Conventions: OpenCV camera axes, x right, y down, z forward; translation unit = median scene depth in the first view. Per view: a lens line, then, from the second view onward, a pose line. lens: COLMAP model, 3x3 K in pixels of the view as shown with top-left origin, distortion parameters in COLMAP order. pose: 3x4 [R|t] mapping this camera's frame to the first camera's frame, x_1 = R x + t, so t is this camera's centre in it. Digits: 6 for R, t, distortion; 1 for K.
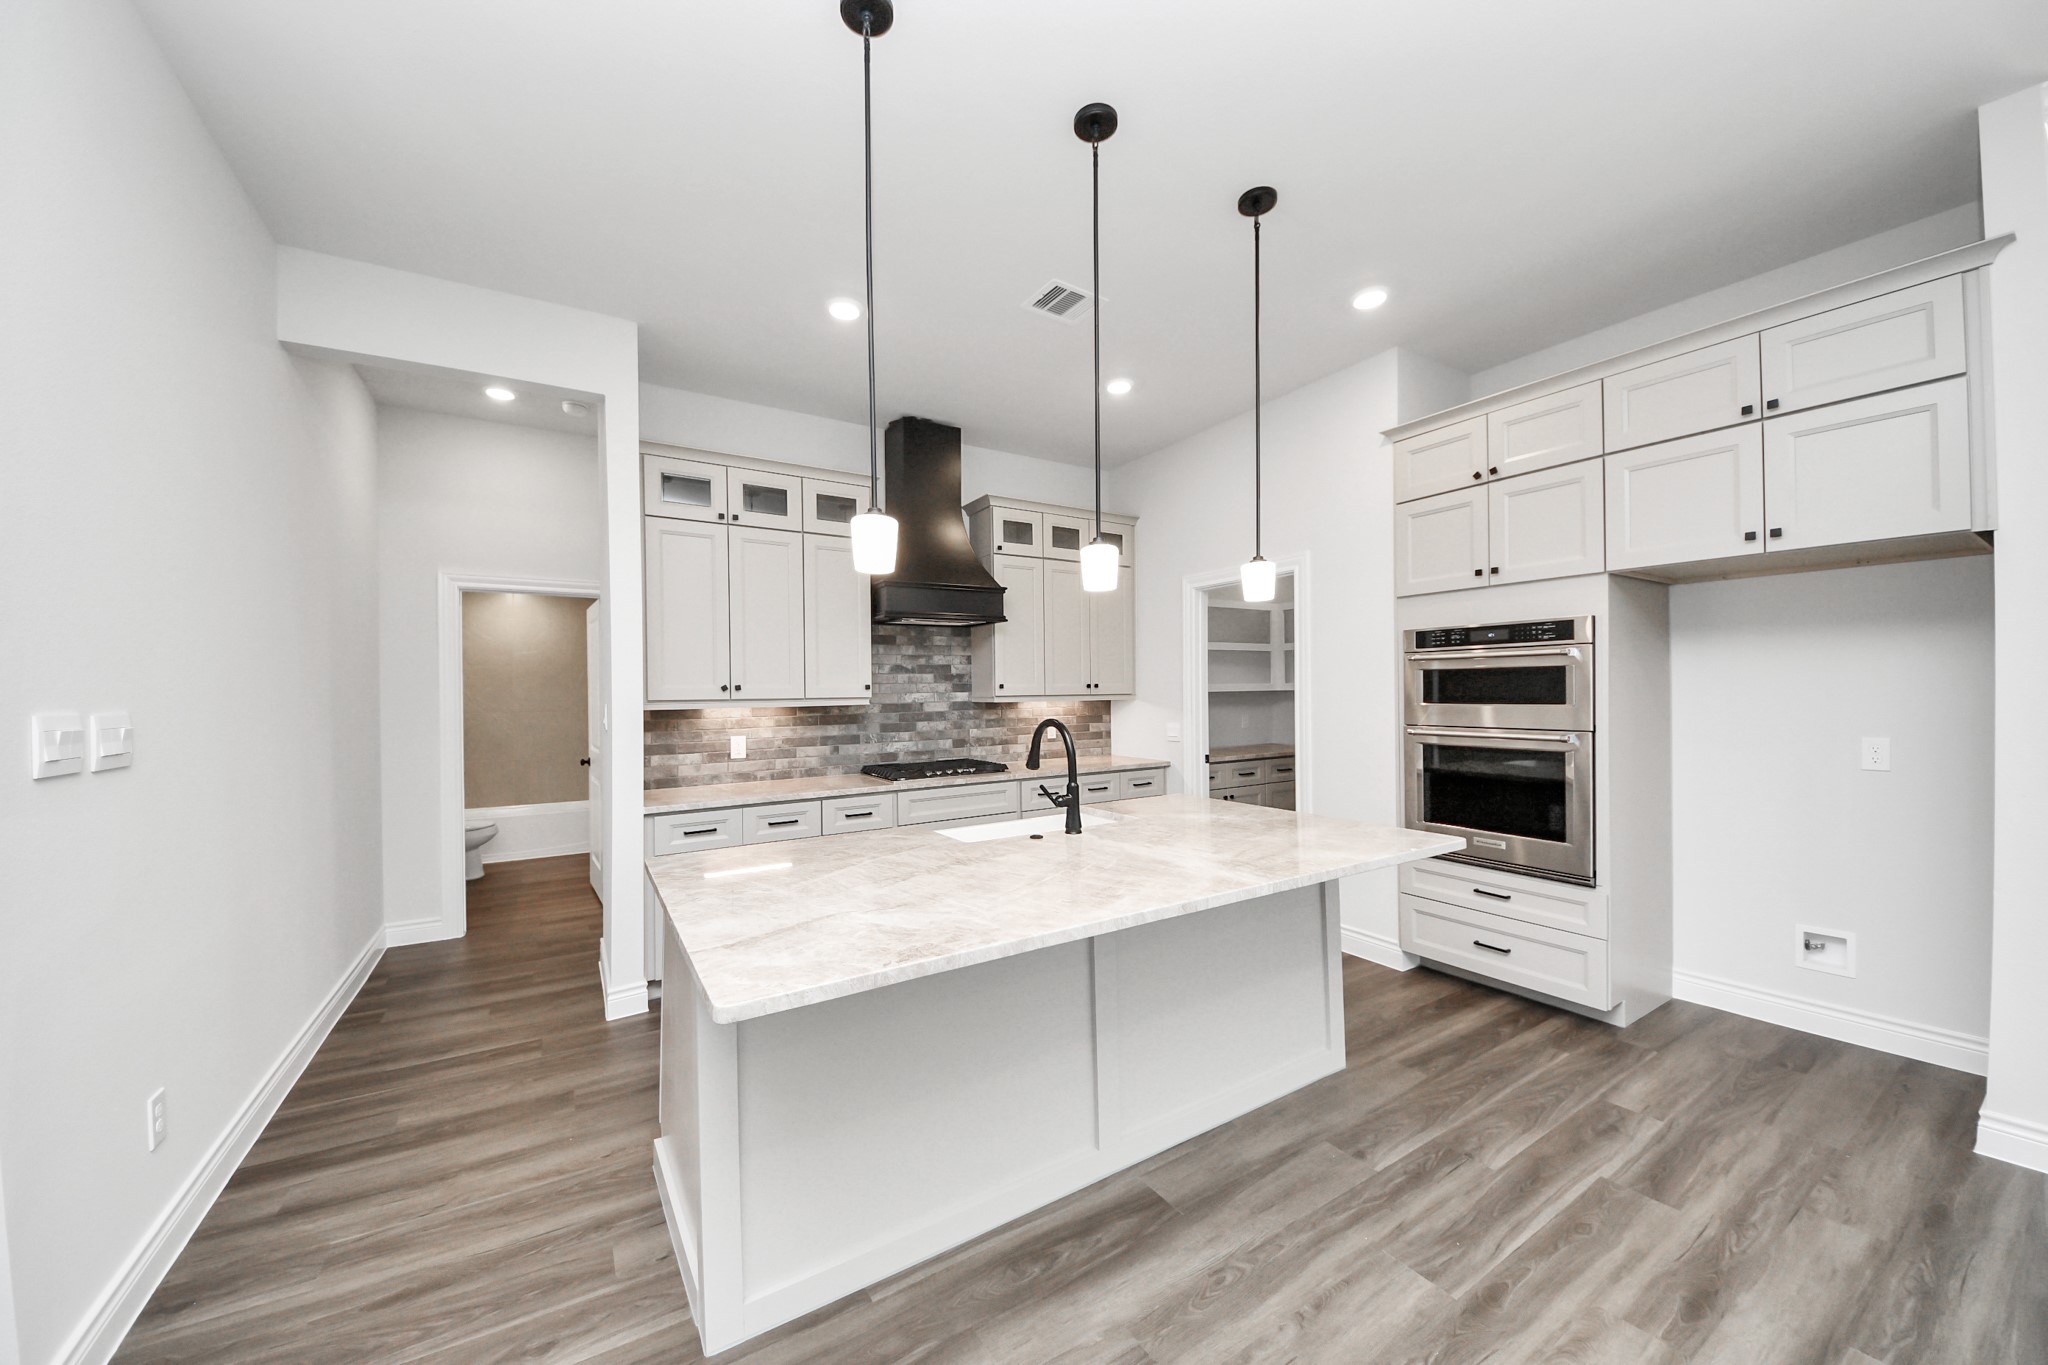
lens RADIAL K [[723.9, 0, 1020.0], [0, 723.9, 689.9], [0, 0, 1]] dist [0.021737, -0.017913]
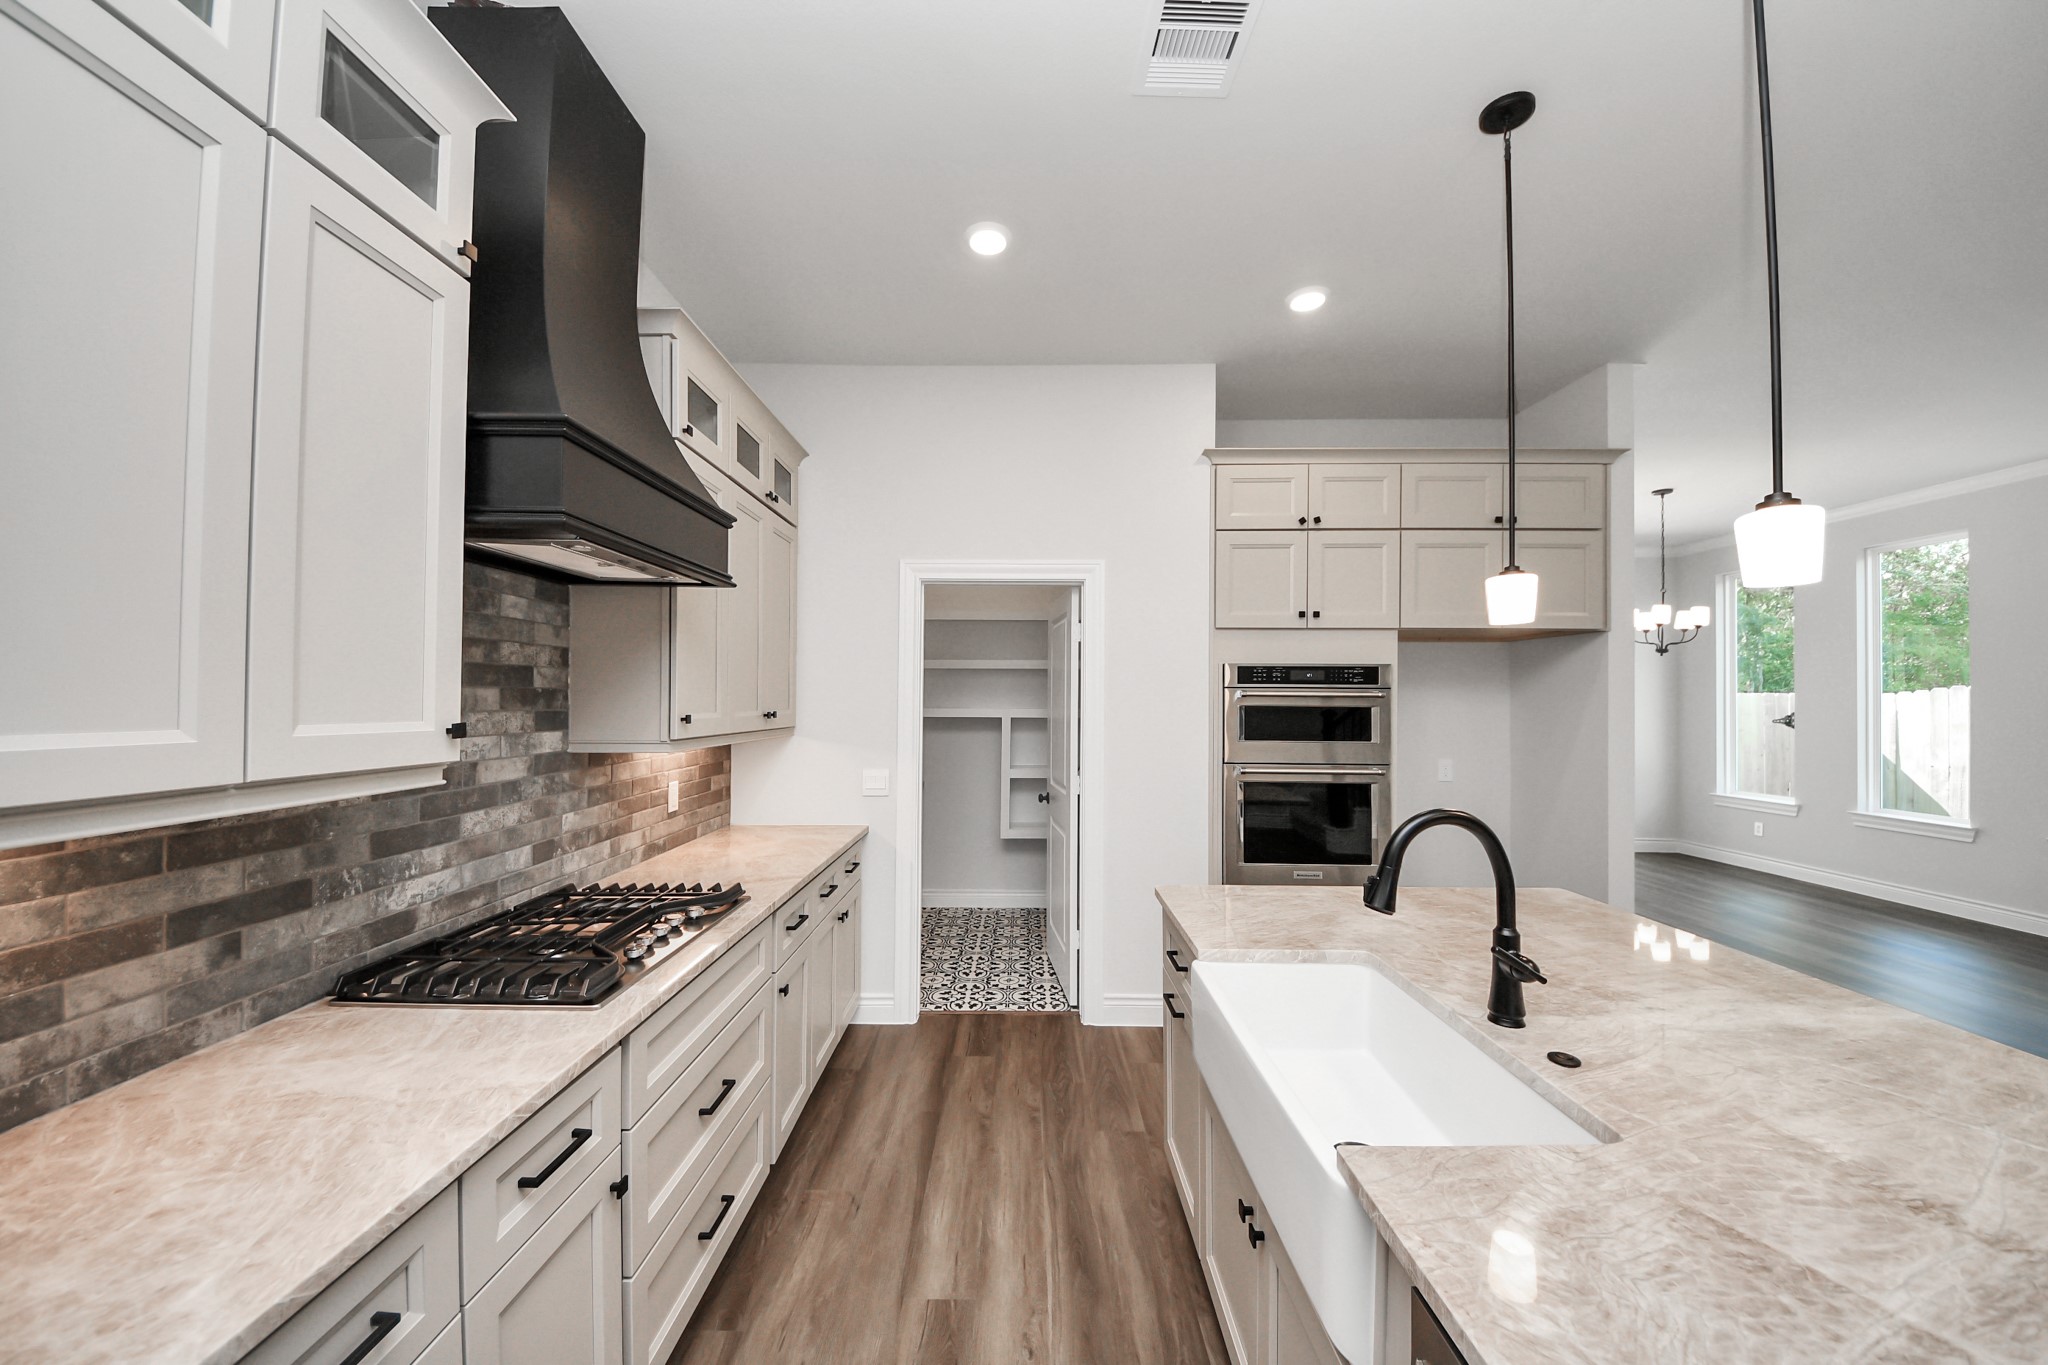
lens RADIAL K [[716.4, 0, 1061.7], [0, 716.4, 692.1], [0, 0, 1]] dist [0.018912, -0.017086]
pose [[0.531018, 0.028944, 0.846866, -0.308832], [-0.013487, 0.999579, -0.025706, -0.014509], [-0.847253, 0.002228, 0.531185, 0.558791]]
